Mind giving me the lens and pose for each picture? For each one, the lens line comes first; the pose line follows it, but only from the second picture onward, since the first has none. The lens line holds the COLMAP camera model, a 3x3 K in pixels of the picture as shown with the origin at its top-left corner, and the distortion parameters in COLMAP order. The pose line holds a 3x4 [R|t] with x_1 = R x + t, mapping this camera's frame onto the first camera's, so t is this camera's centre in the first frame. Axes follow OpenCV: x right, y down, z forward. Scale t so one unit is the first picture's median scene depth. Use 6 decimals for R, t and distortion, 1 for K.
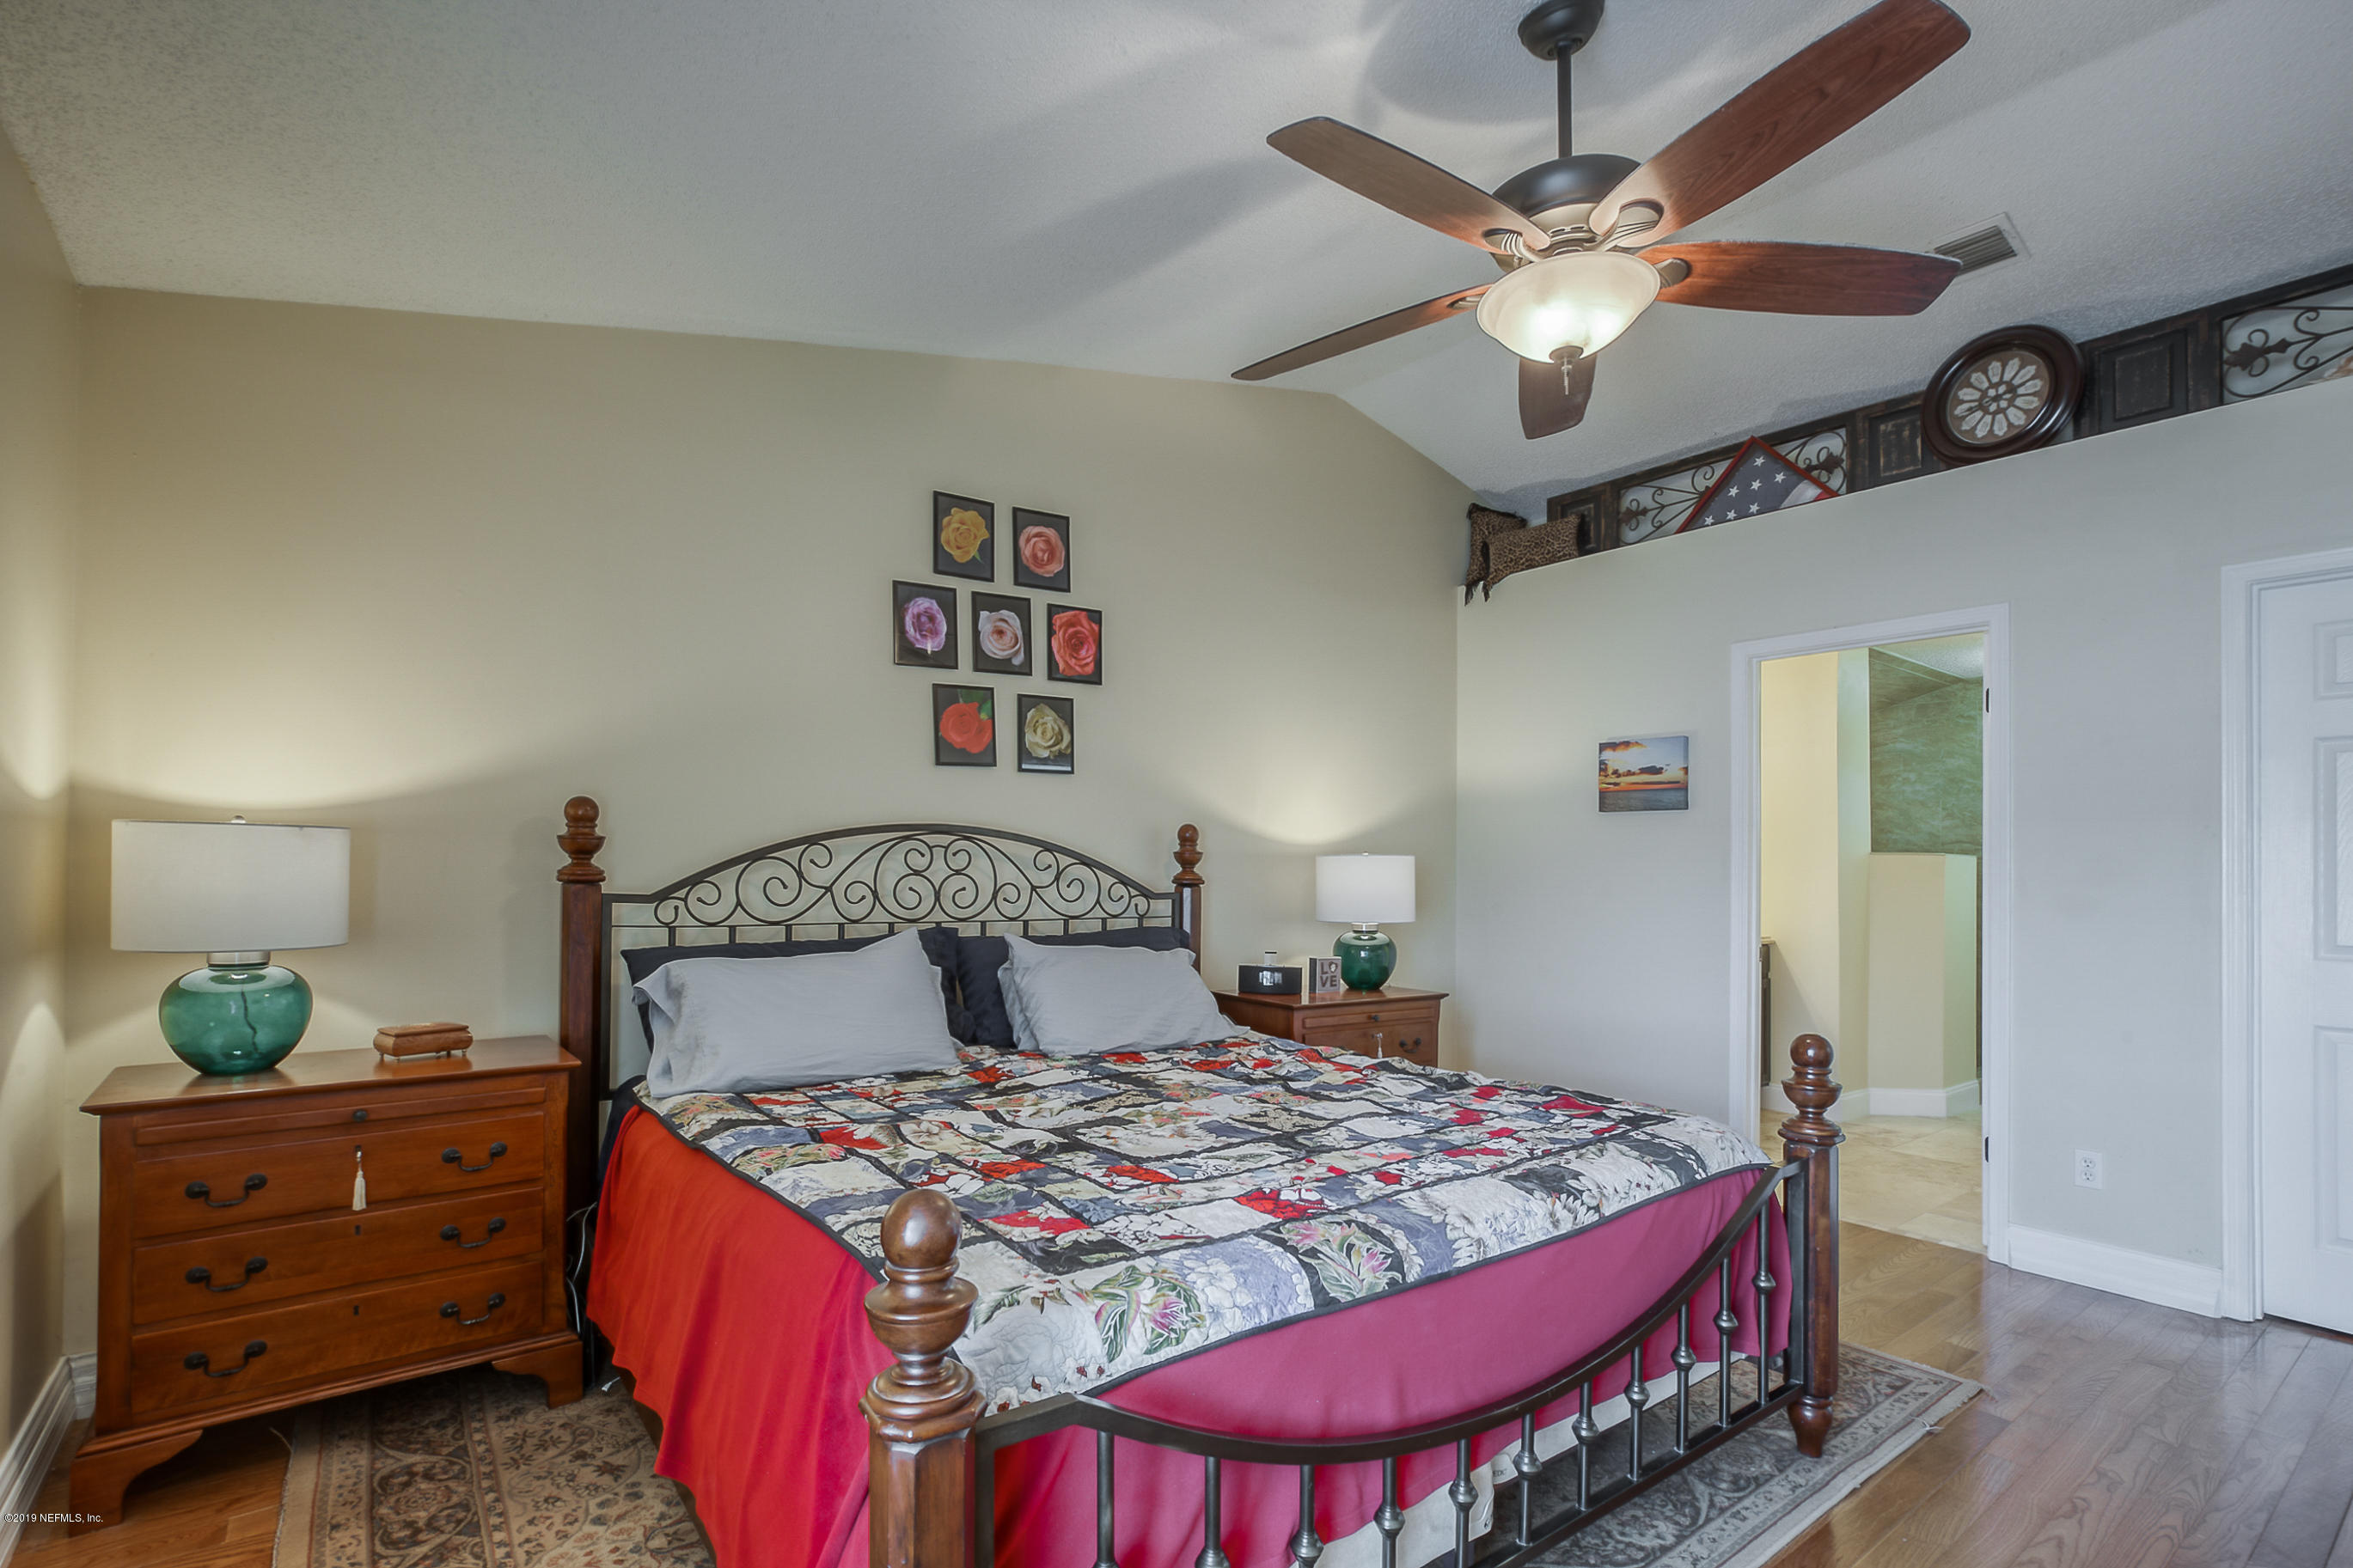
lens RADIAL K [[1121.5, 0, 1178.3], [0, 1121.5, 860.4], [0, 0, 1]] dist [-0.002353, -0.000142]
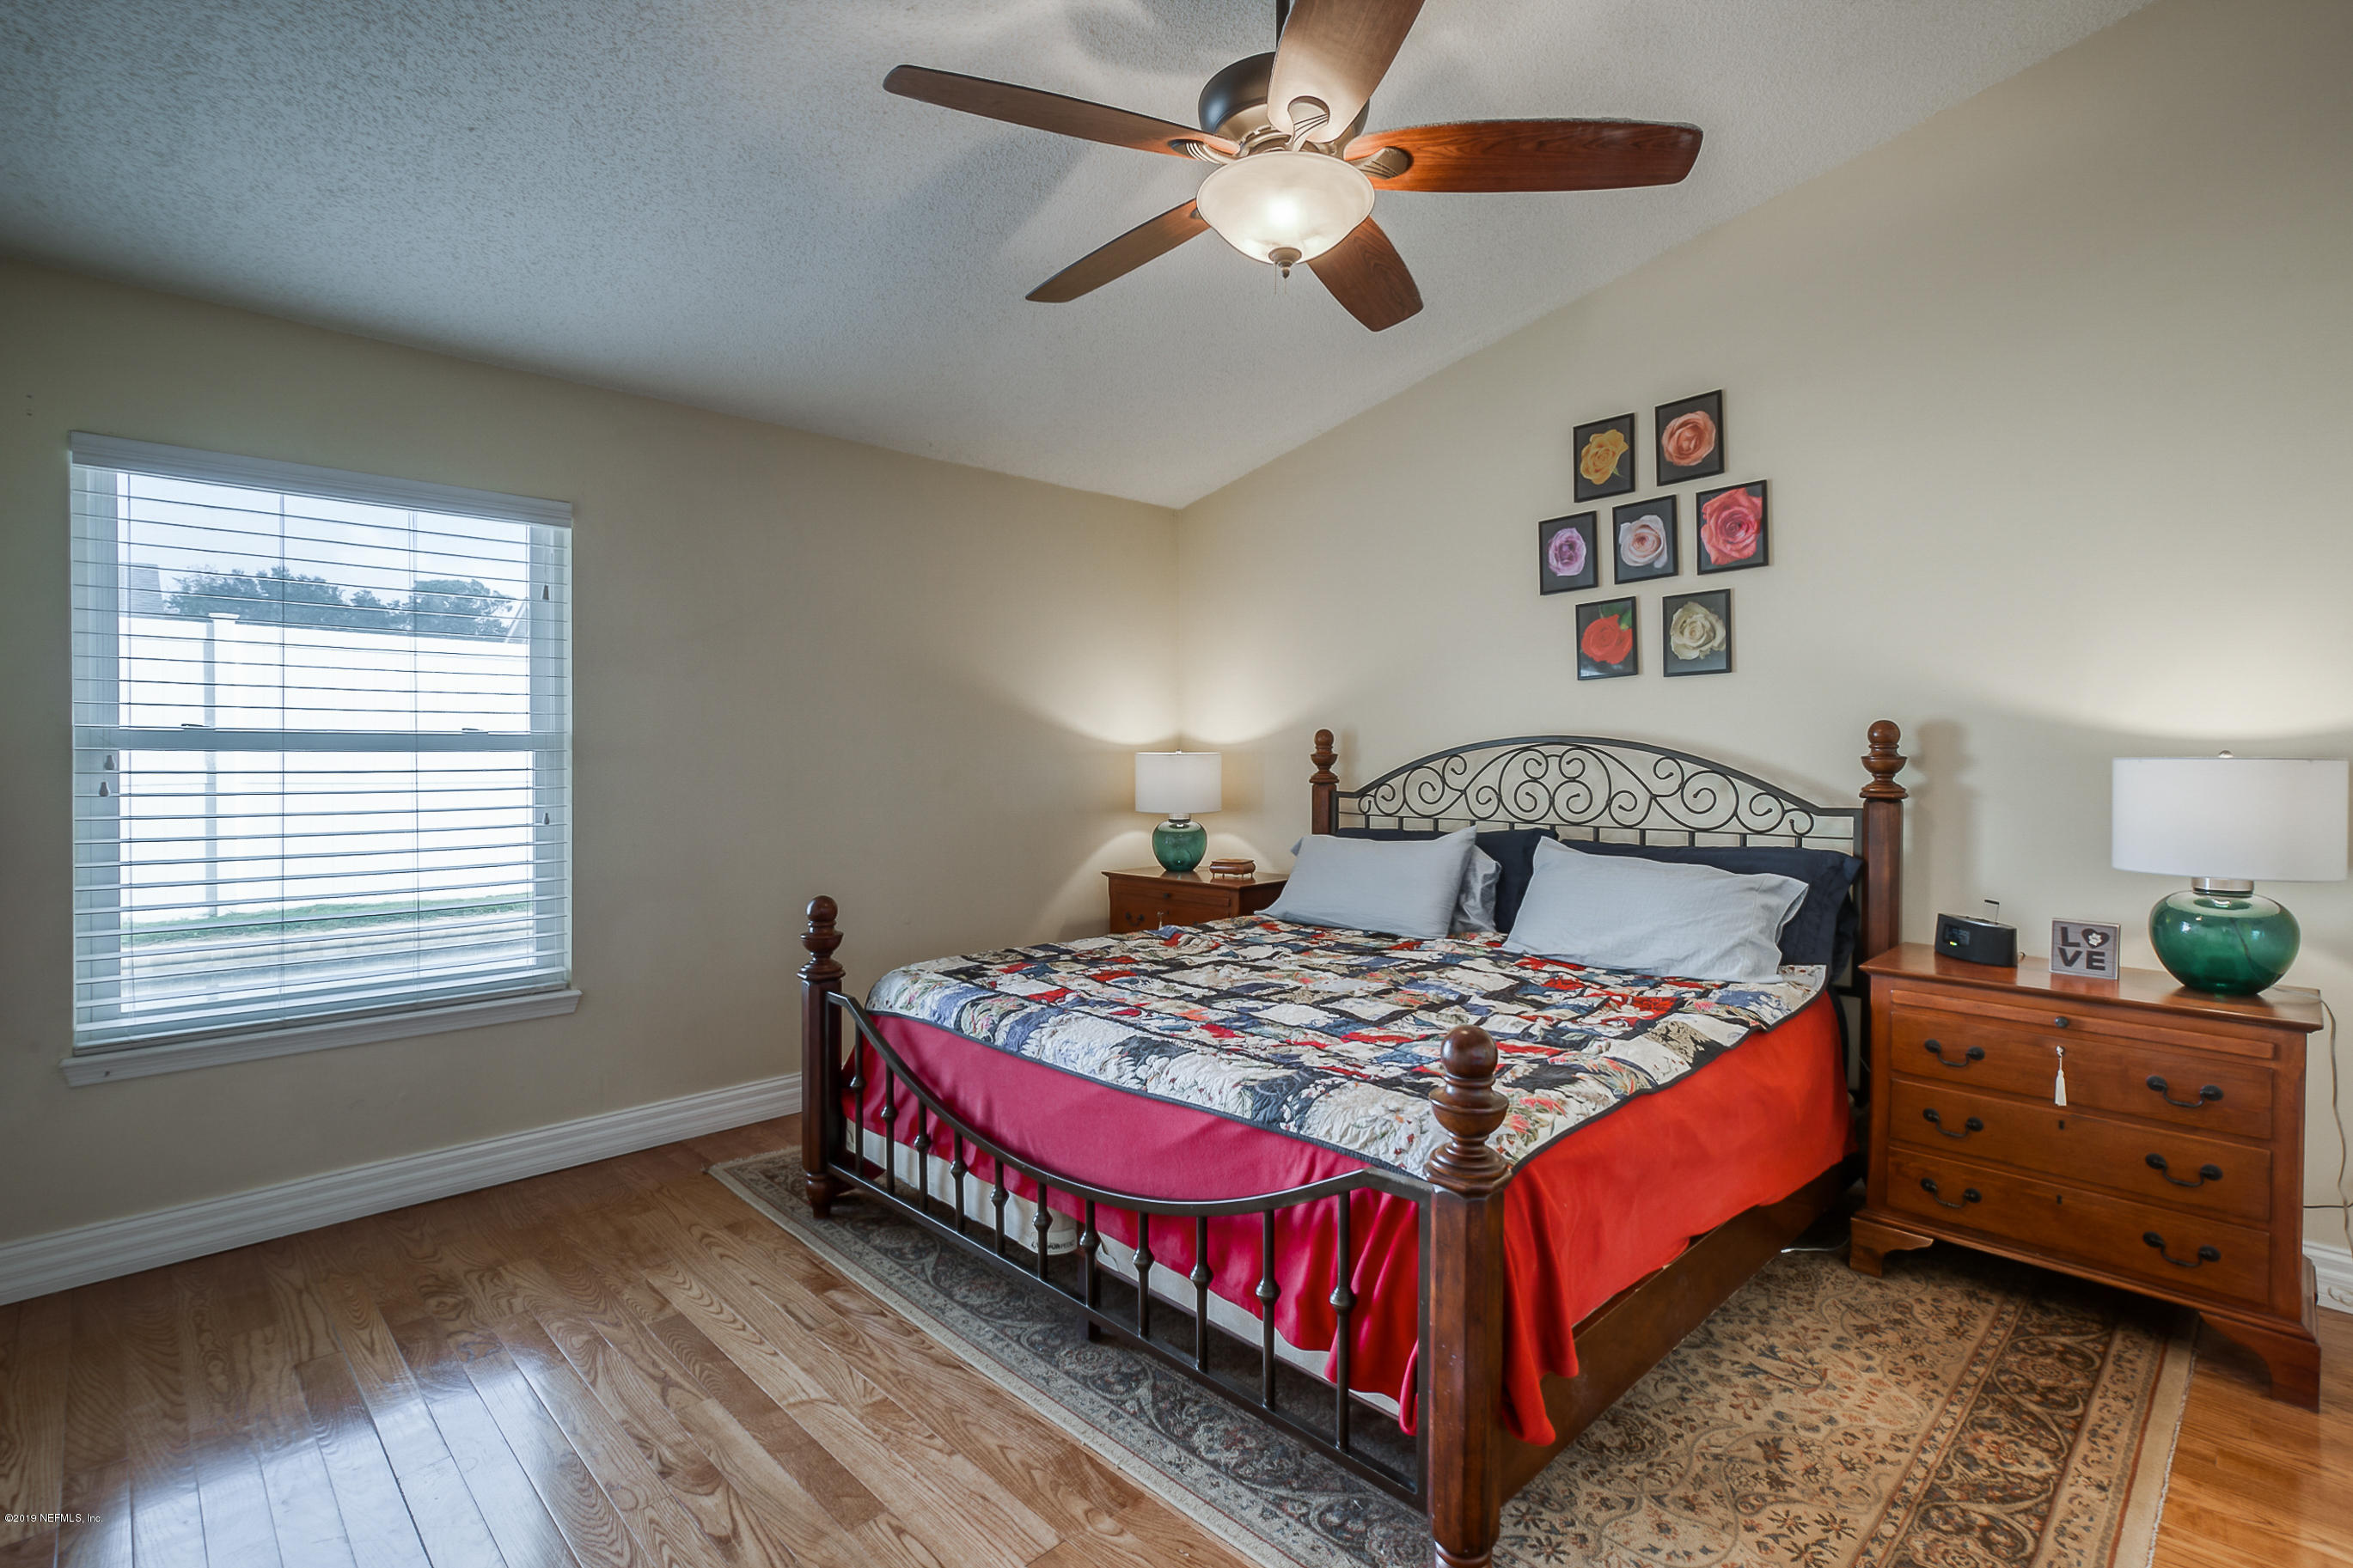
lens RADIAL K [[1110.1, 0, 1168.2], [0, 1110.1, 788.5], [0, 0, 1]] dist [-0.020109, 0.018136]
pose [[0.113999, 0.019562, -0.993288, 0.782376], [0.006883, 0.999767, 0.020480, -0.005121], [0.993457, -0.009172, 0.113838, 0.473133]]
